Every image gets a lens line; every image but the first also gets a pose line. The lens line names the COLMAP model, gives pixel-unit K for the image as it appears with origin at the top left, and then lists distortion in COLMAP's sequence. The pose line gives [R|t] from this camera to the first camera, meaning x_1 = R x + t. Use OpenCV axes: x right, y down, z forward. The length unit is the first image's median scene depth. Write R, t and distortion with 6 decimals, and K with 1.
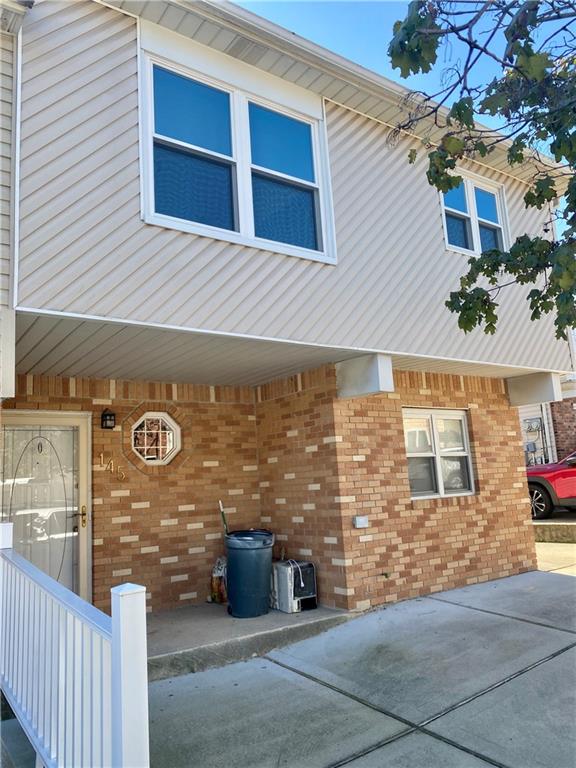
lens RADIAL K [[579.8, 0, 284.1], [0, 579.8, 384.0], [0, 0, 1]] dist [0.028155, -0.041360]
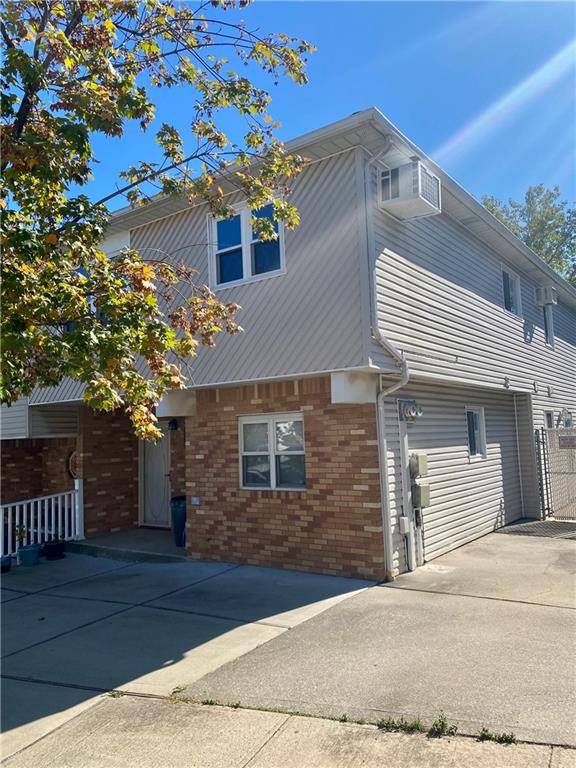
lens RADIAL K [[586.6, 0, 284.7], [0, 586.6, 380.4], [0, 0, 1]] dist [0.109815, -0.263239]
pose [[0.318247, -0.046296, -0.946877, 1.553310], [0.182957, 0.983029, 0.013429, -0.037621], [0.930186, -0.177511, 0.321316, 0.748262]]
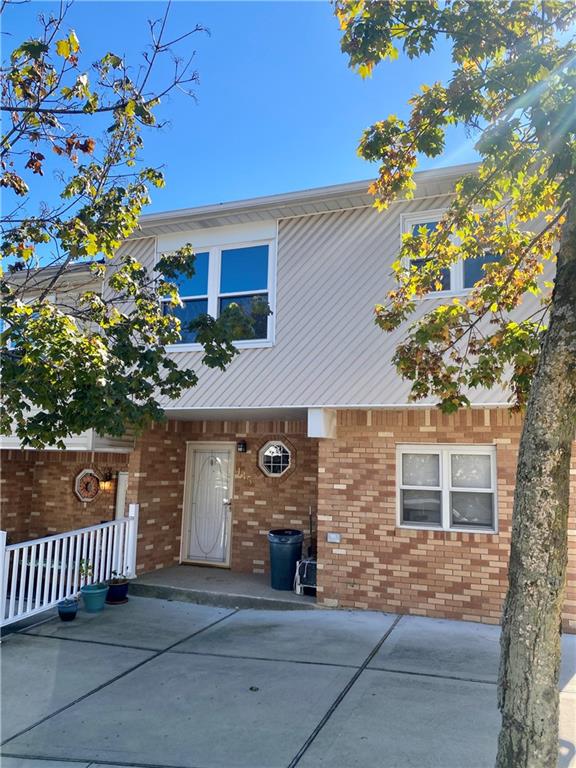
lens RADIAL K [[586.6, 0, 284.7], [0, 586.6, 380.4], [0, 0, 1]] dist [0.109815, -0.263239]
pose [[0.551651, -0.051160, -0.832504, 1.111773], [0.087438, 0.996165, -0.003277, -0.104592], [0.829479, -0.070985, 0.554009, 0.210513]]
